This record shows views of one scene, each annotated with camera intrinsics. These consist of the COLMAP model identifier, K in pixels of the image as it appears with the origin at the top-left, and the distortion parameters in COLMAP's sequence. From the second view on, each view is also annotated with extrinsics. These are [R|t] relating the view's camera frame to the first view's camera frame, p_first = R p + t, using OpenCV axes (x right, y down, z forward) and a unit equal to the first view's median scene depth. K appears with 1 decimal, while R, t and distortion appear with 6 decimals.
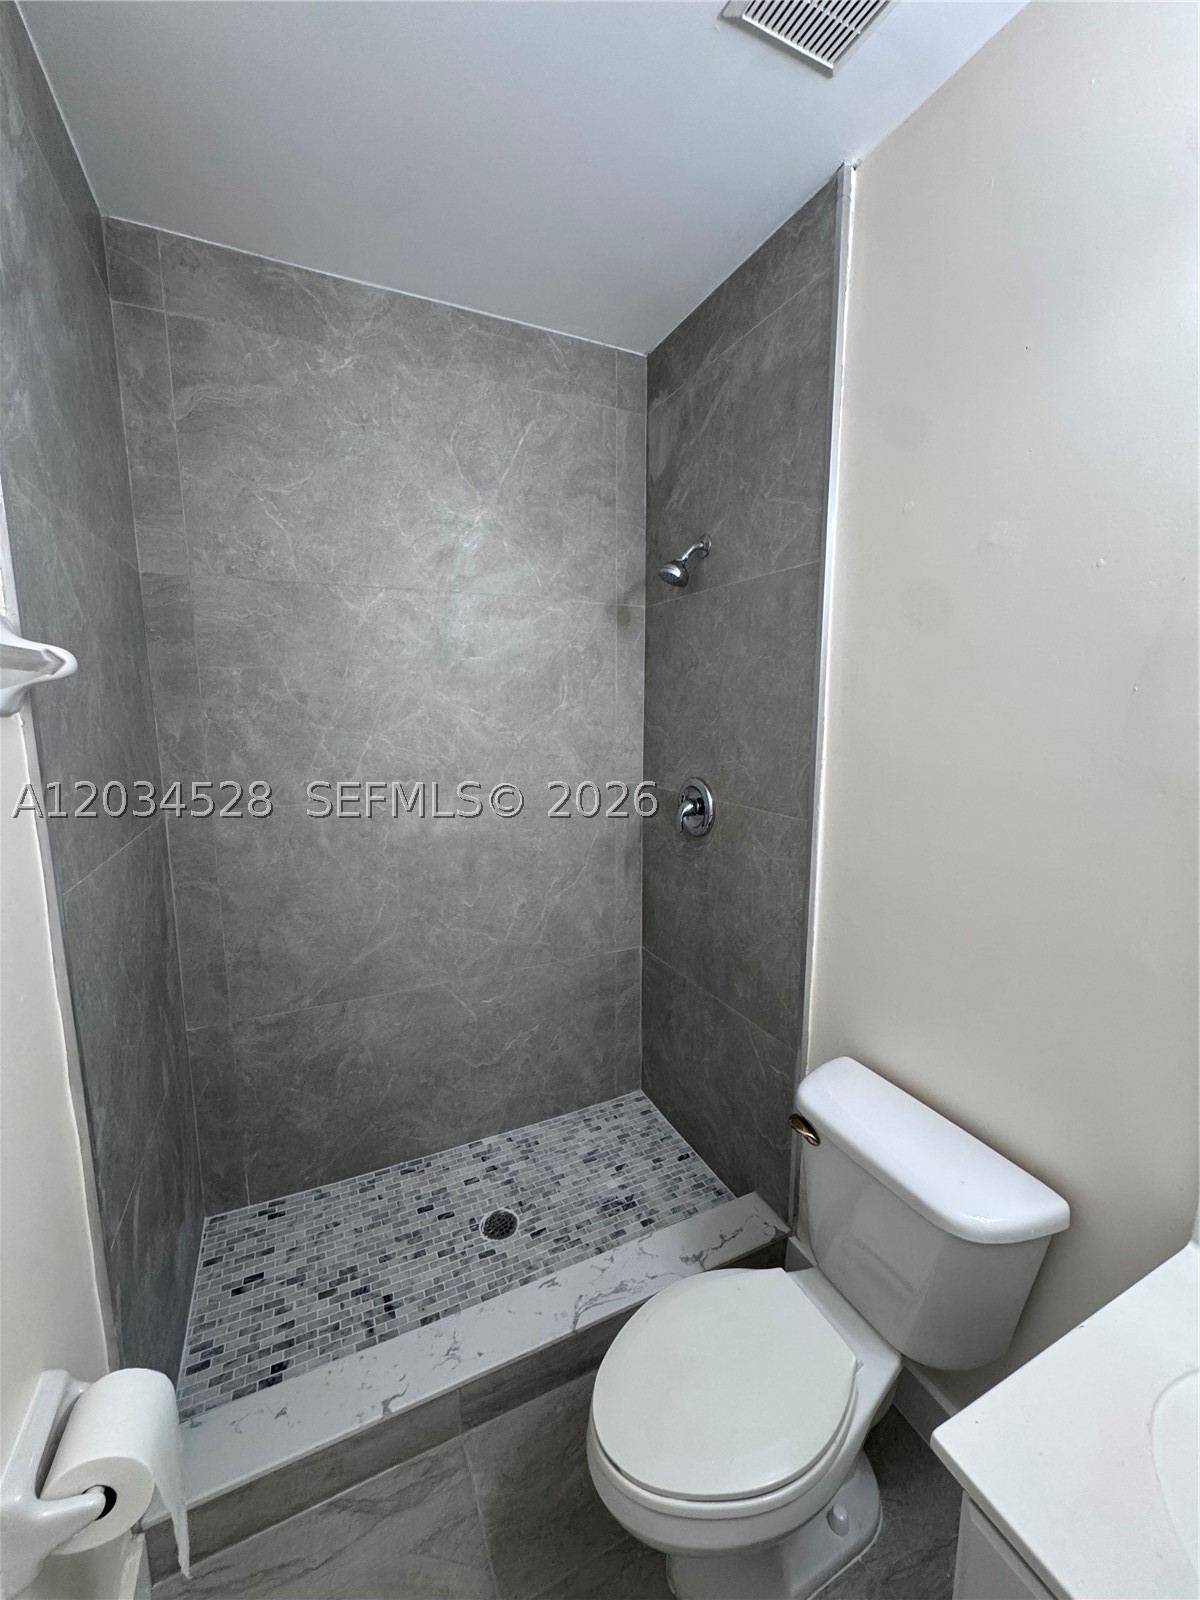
lens RADIAL K [[652.8, 0, 597.7], [0, 652.8, 796.7], [0, 0, 1]] dist [-0.002339, 0.000512]
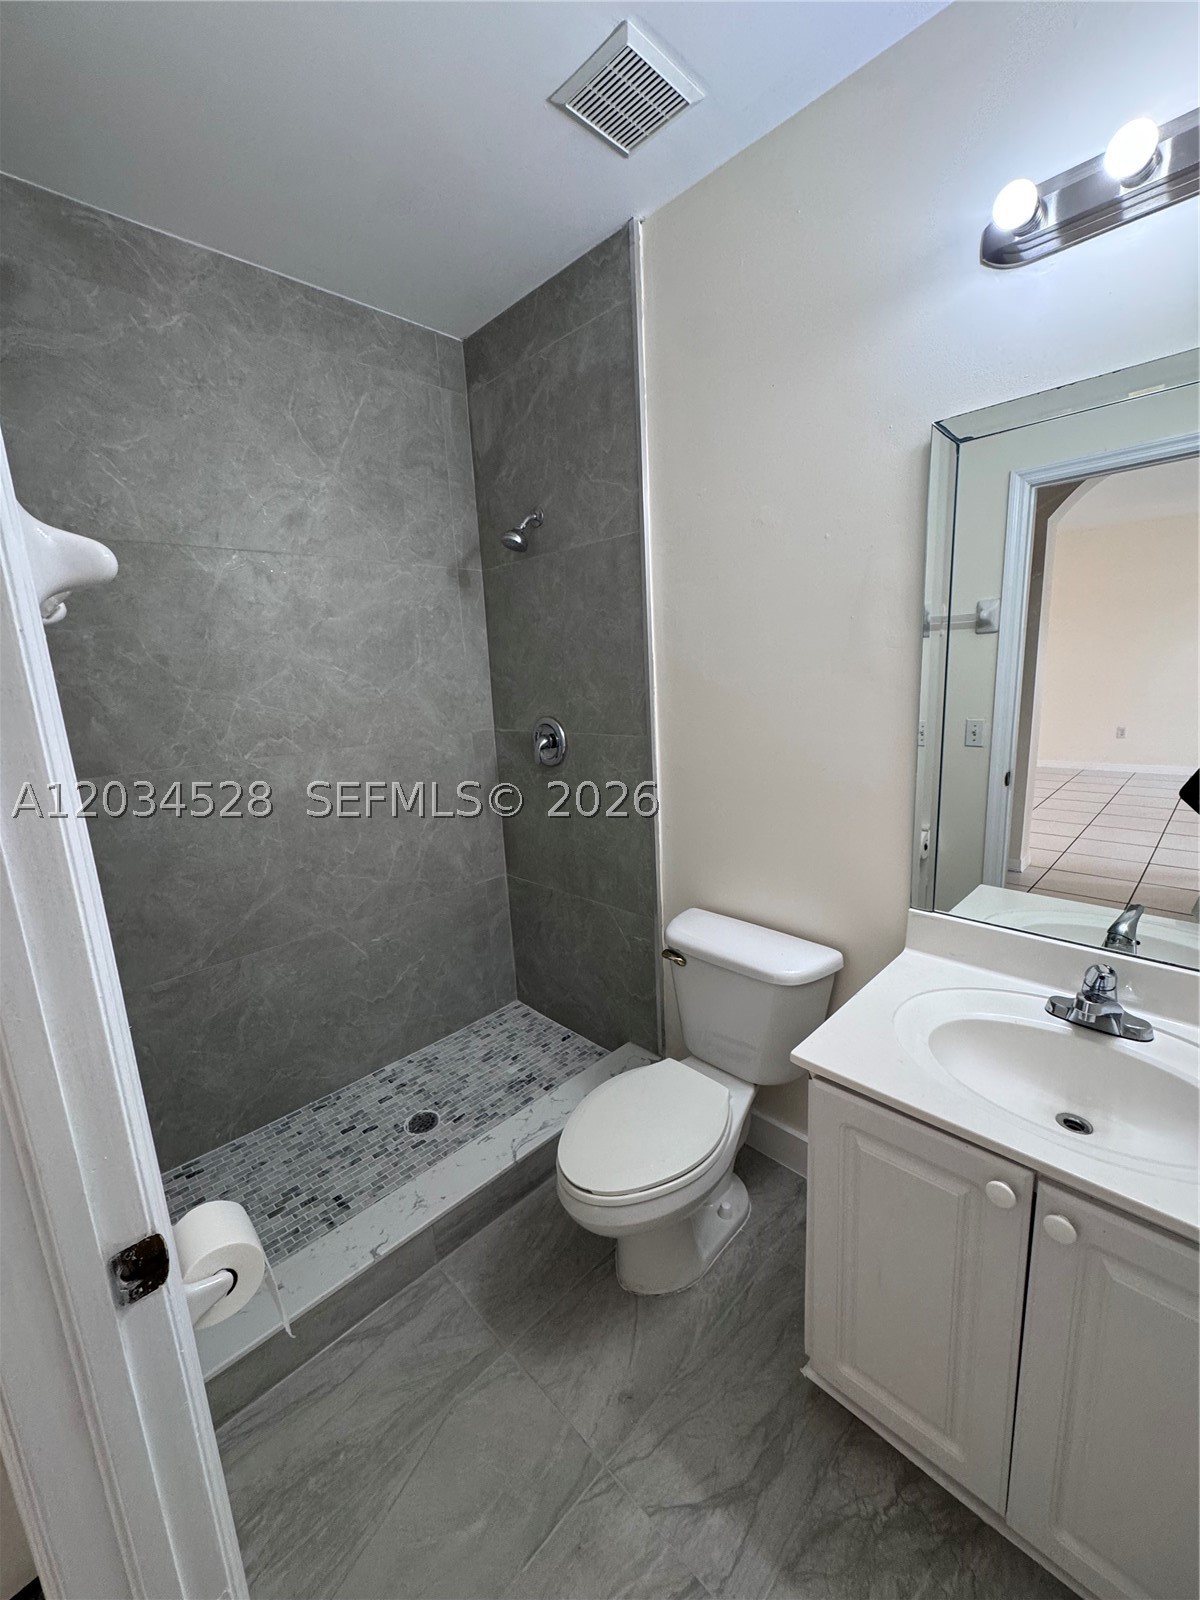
lens RADIAL K [[652.8, 0, 606.3], [0, 652.8, 798.1], [0, 0, 1]] dist [-0.002339, 0.000512]
pose [[0.940387, -0.109883, 0.321866, -0.158098], [0.096917, 0.993711, 0.056088, 0.067008], [-0.326005, -0.021550, 0.945122, -0.167111]]
